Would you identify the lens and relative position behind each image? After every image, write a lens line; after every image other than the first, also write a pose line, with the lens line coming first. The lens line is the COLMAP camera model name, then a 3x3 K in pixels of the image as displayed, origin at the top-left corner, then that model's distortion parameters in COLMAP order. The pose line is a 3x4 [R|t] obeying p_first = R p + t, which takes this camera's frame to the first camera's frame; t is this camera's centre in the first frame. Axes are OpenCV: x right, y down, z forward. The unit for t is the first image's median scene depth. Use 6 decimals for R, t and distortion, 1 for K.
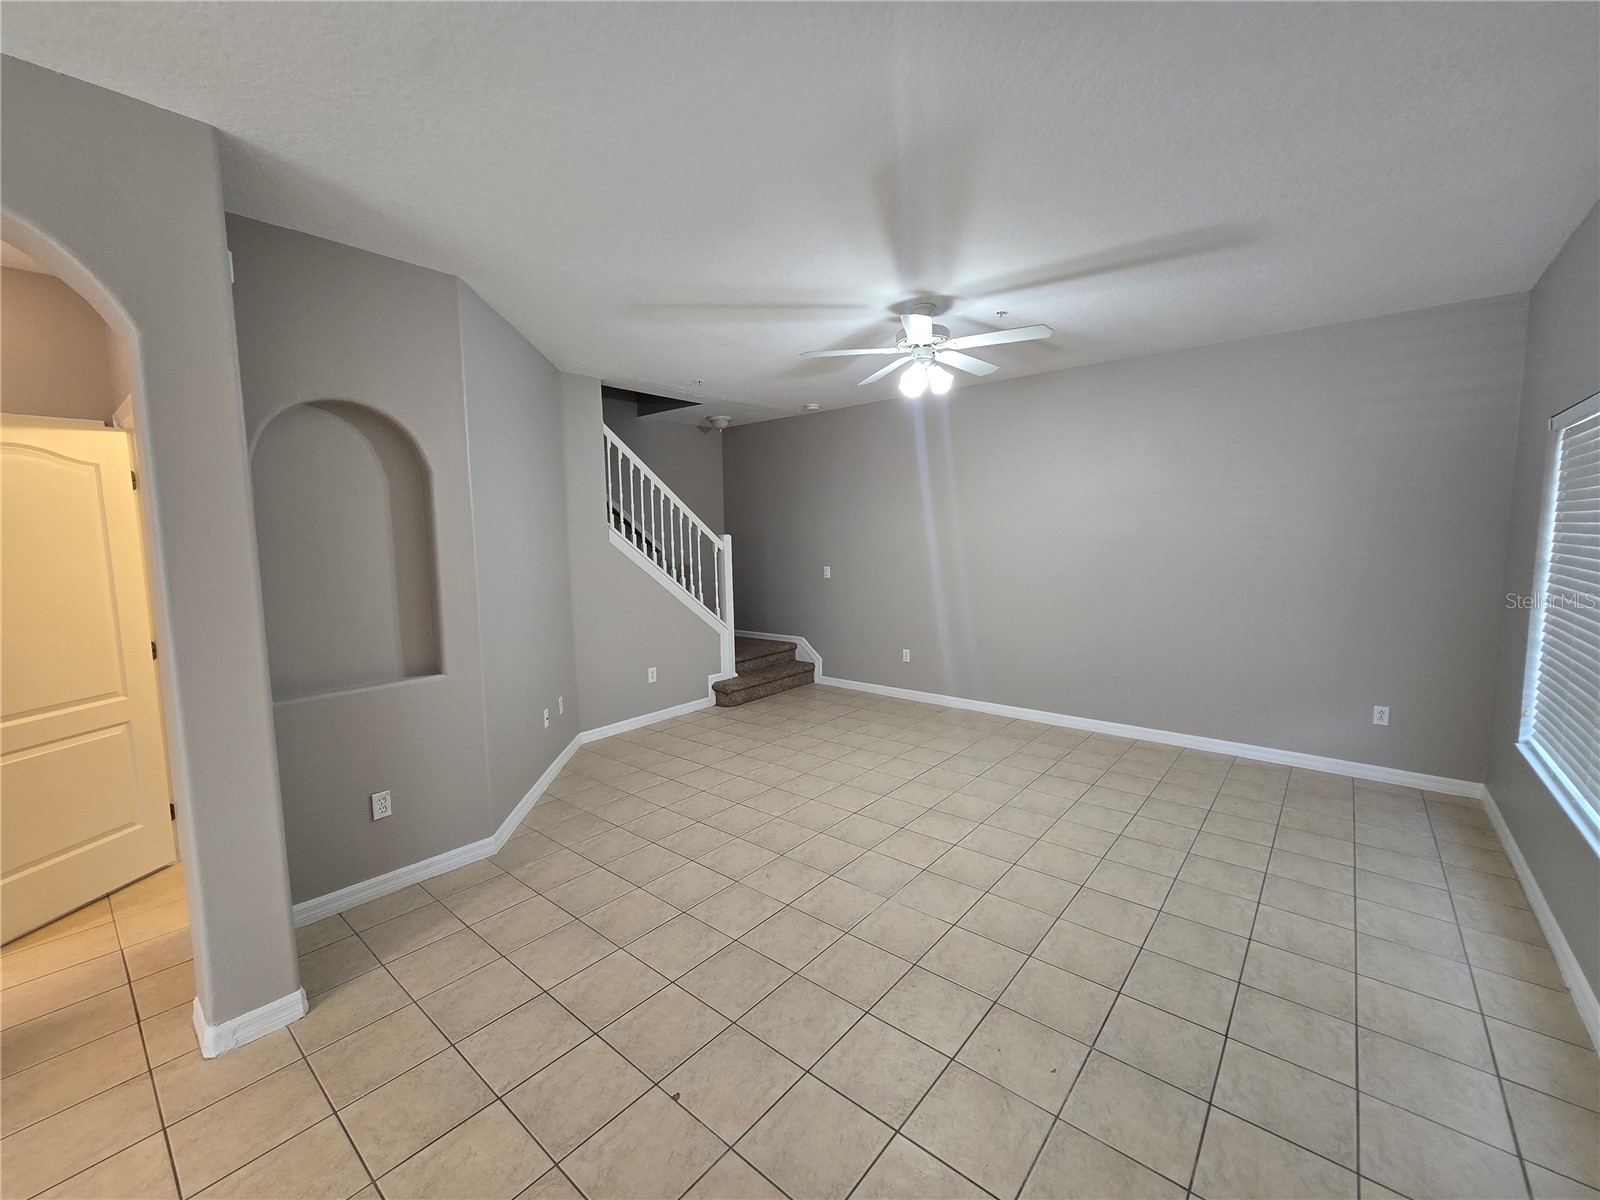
lens RADIAL K [[651.8, 0, 805.4], [0, 651.8, 602.2], [0, 0, 1]] dist [0.000851, -0.000024]
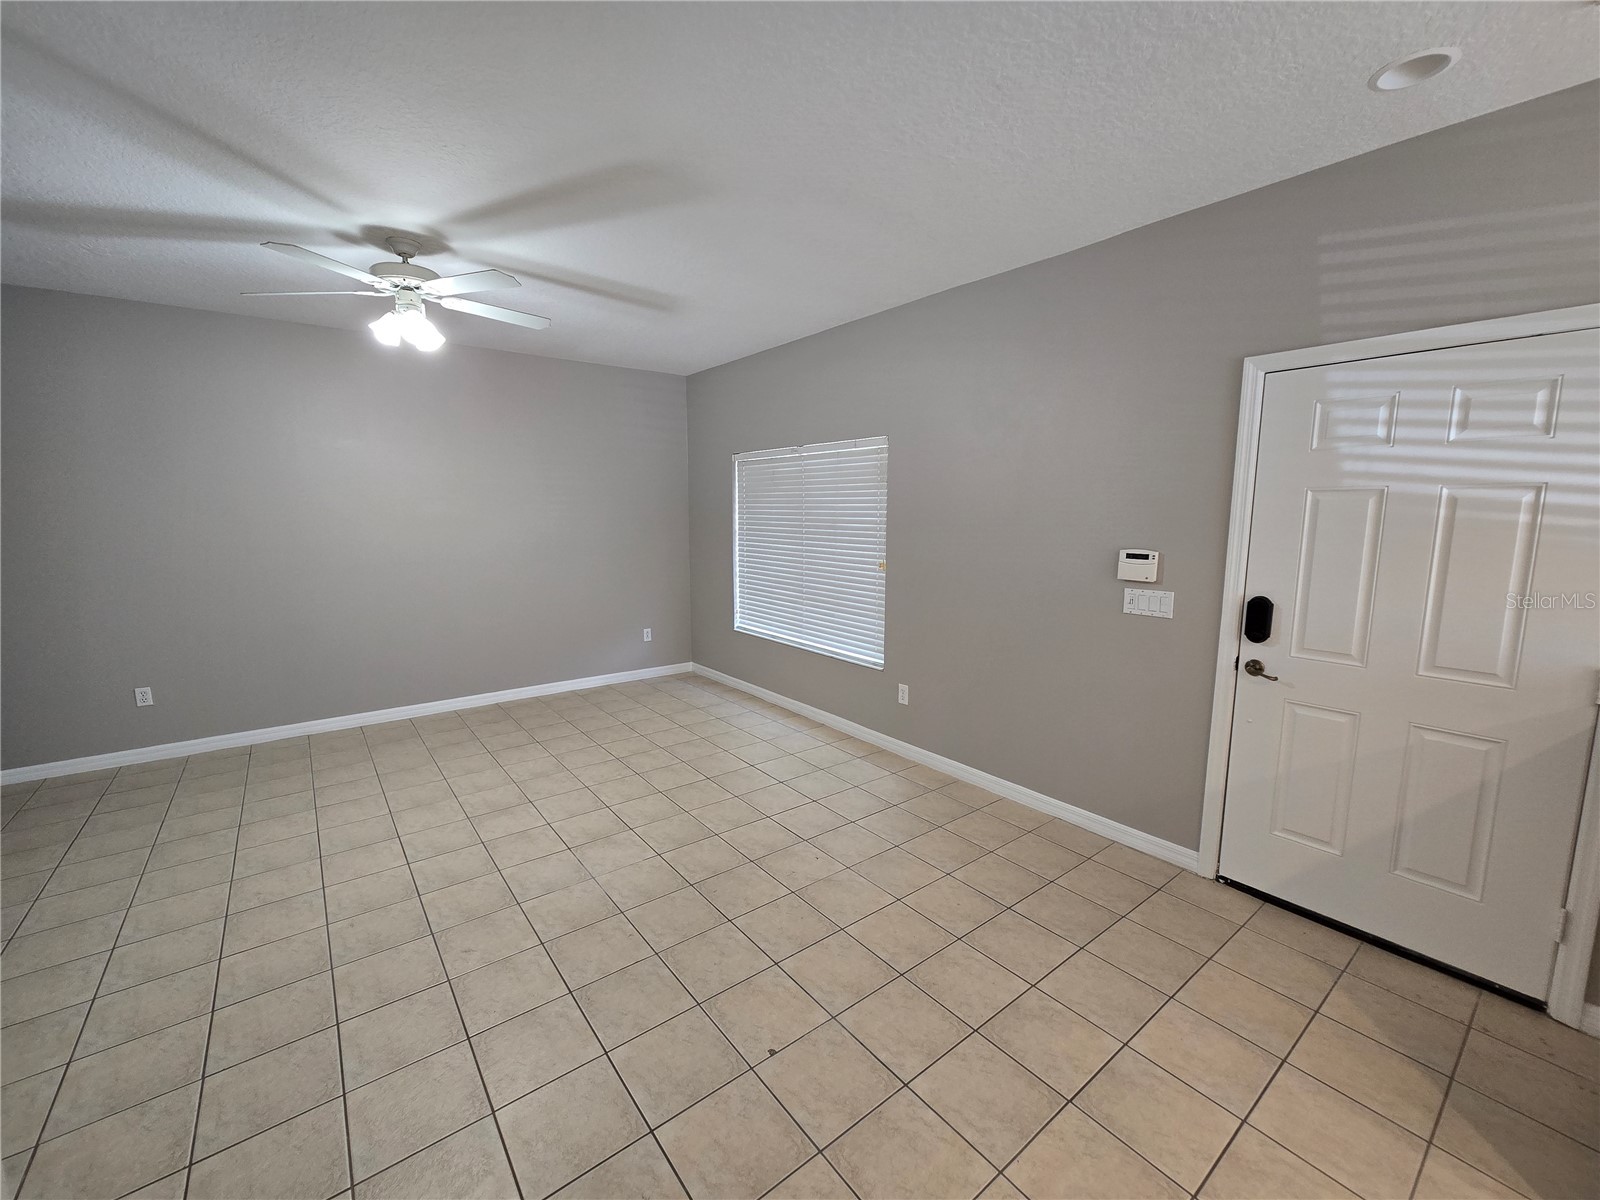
lens RADIAL K [[651.8, 0, 800.0], [0, 651.8, 597.5], [0, 0, 1]] dist [0.000851, -0.000024]
pose [[0.215422, -0.116979, 0.969489, -0.554205], [0.096353, 0.990501, 0.098105, -0.030426], [-0.971756, 0.072279, 0.224647, 0.332200]]
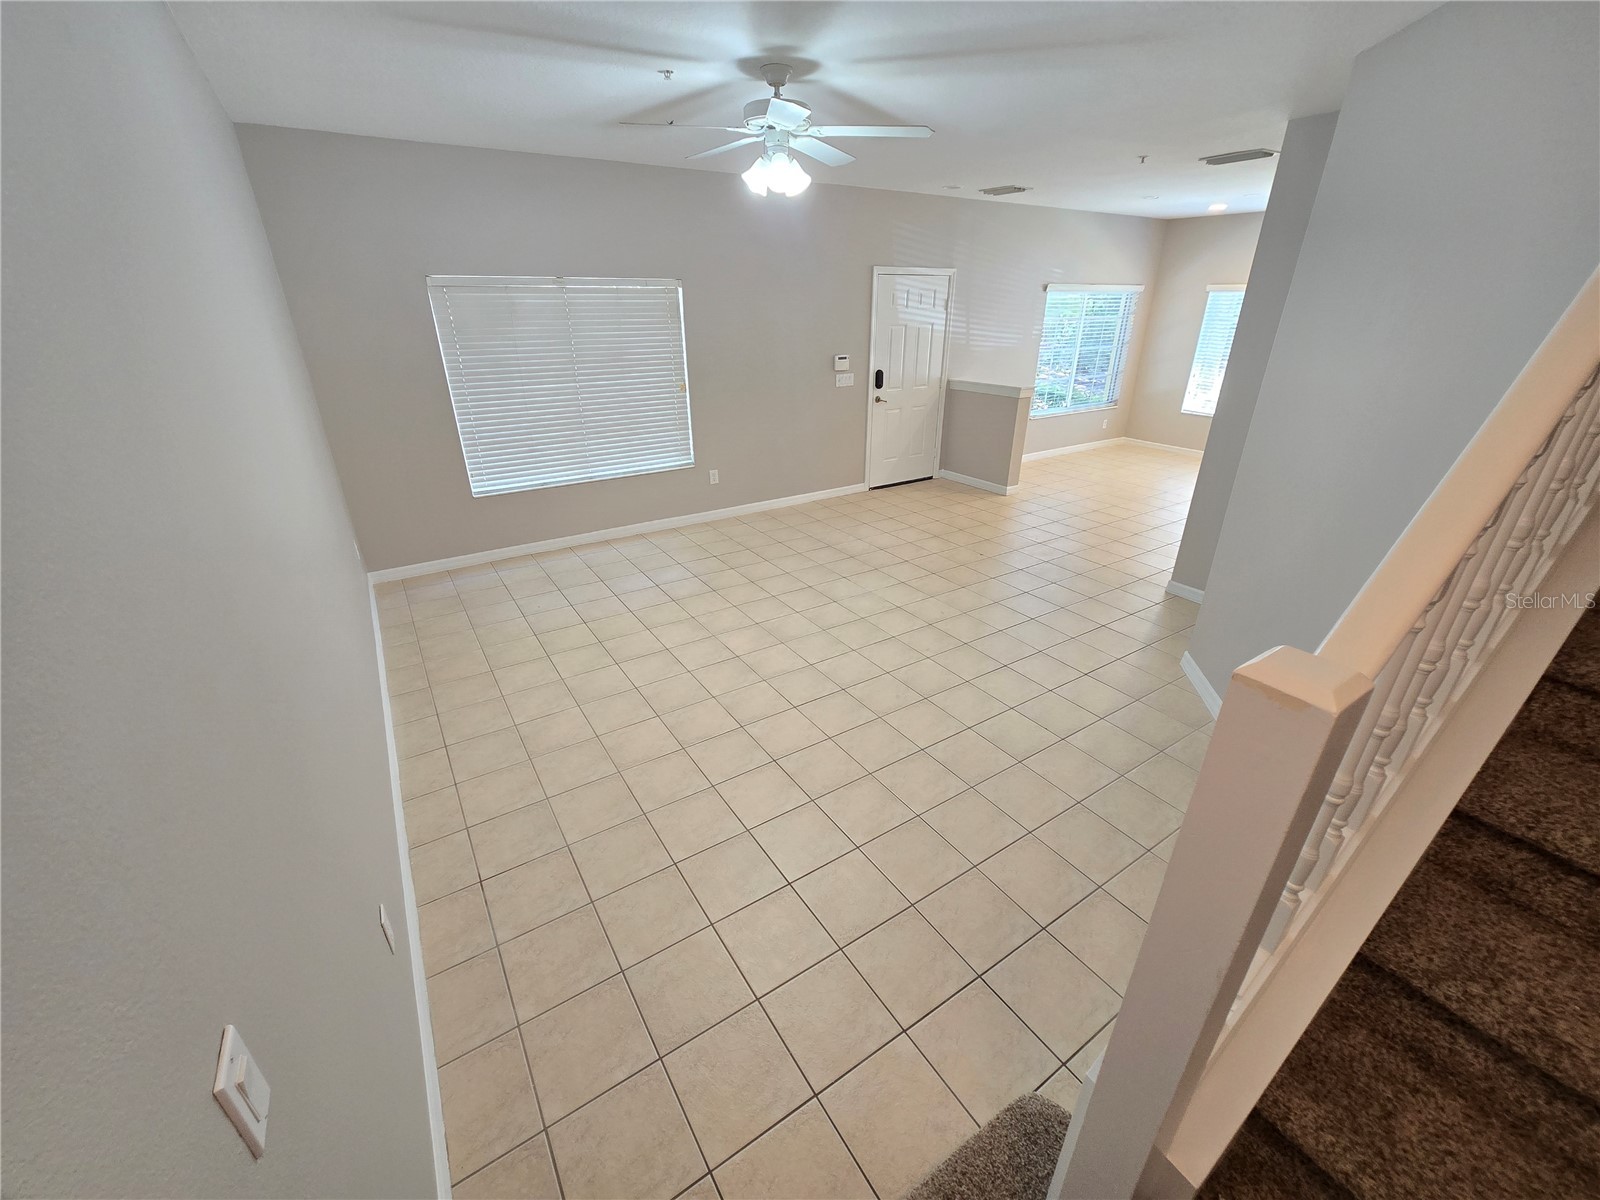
lens RADIAL K [[651.8, 0, 793.0], [0, 651.8, 598.0], [0, 0, 1]] dist [0.000851, -0.000024]
pose [[-0.951779, -0.112992, 0.285220, -0.121014], [0.048153, 0.863158, 0.502633, -0.284271], [-0.302983, 0.492129, -0.816094, 1.846569]]
